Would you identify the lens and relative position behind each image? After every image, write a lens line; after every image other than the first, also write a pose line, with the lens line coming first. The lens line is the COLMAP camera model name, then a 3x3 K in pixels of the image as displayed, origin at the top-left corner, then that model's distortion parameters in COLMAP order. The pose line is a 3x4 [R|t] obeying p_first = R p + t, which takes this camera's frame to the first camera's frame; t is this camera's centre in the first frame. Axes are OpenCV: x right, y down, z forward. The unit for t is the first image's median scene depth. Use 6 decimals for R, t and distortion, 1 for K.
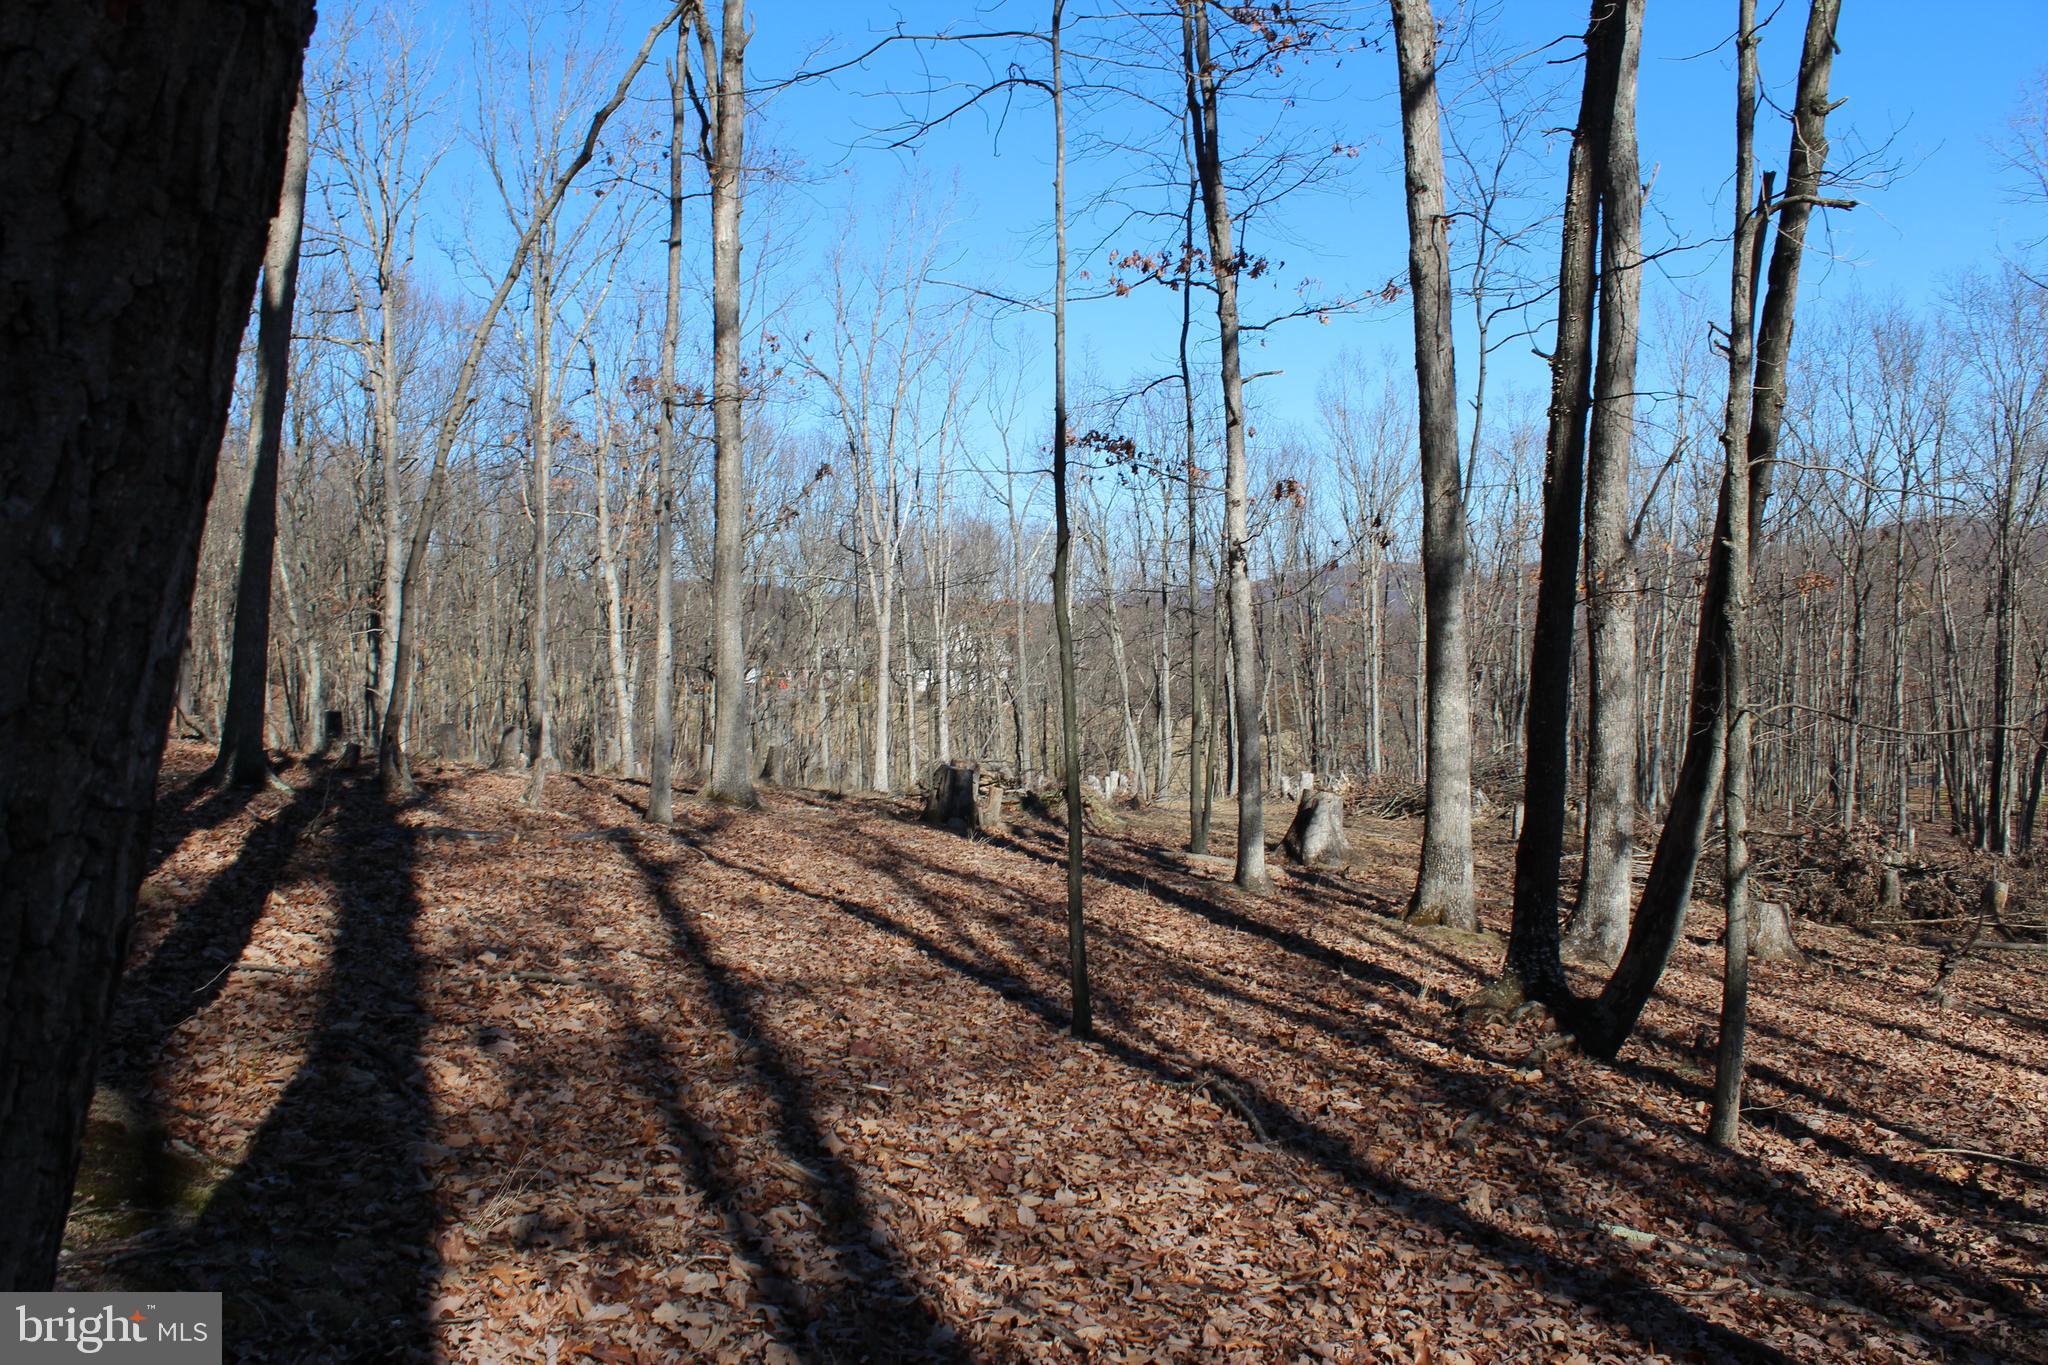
lens RADIAL K [[1739.9, 0, 978.2], [0, 1739.9, 705.3], [0, 0, 1]] dist [-0.182884, 0.146650]
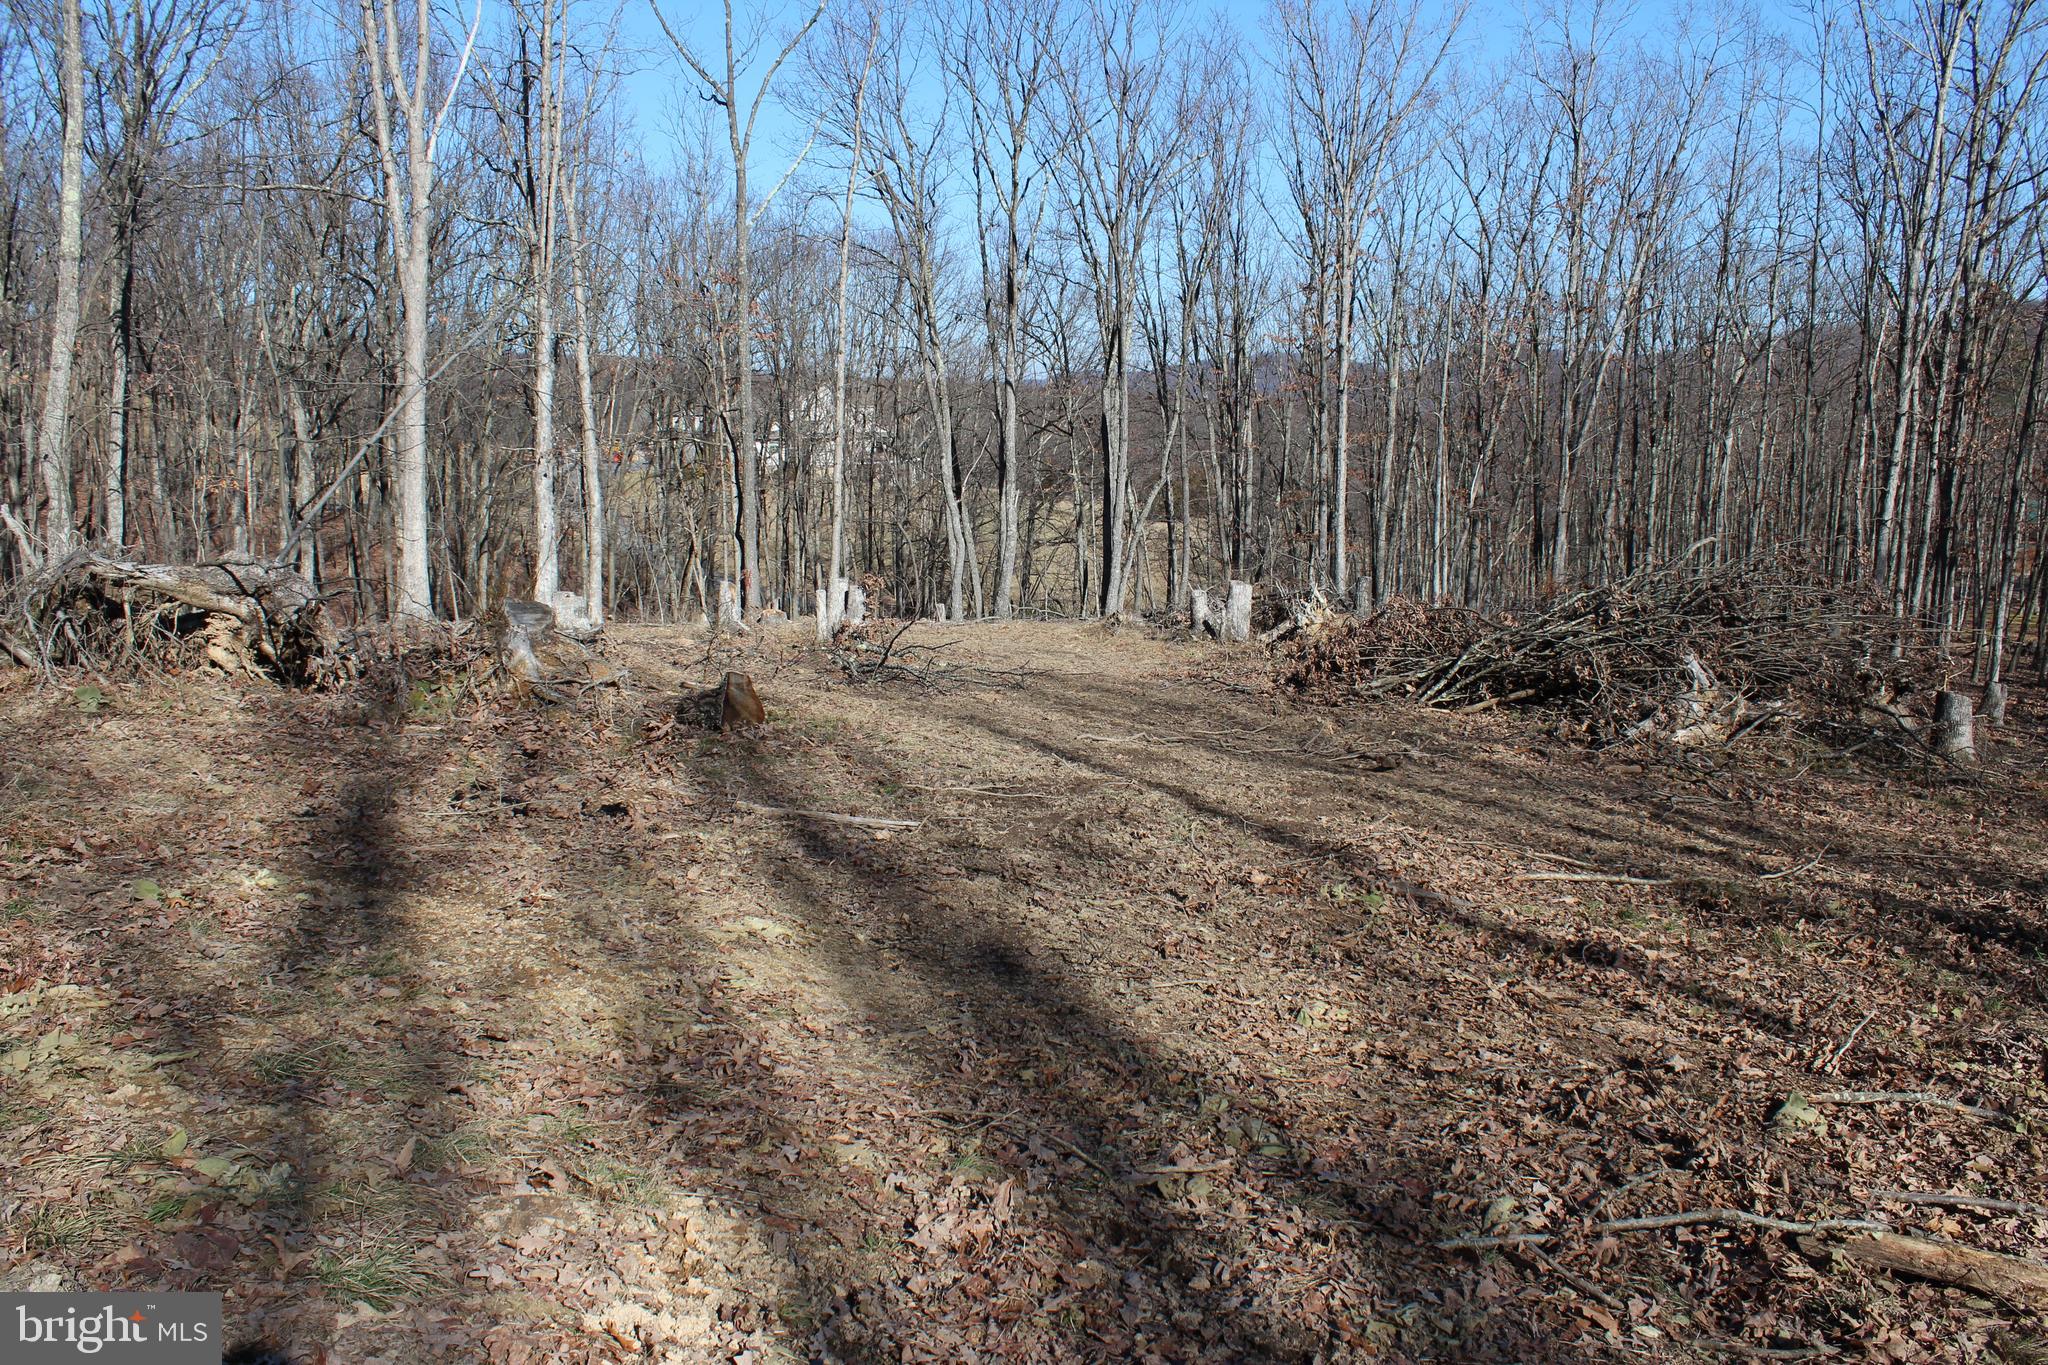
lens RADIAL K [[1739.9, 0, 1008.8], [0, 1739.9, 676.0], [0, 0, 1]] dist [-0.182884, 0.146650]
pose [[0.995229, 0.013663, 0.096606, 0.052029], [-0.024167, 0.993812, 0.108418, 0.006815], [-0.094527, -0.110235, 0.989400, 0.390126]]
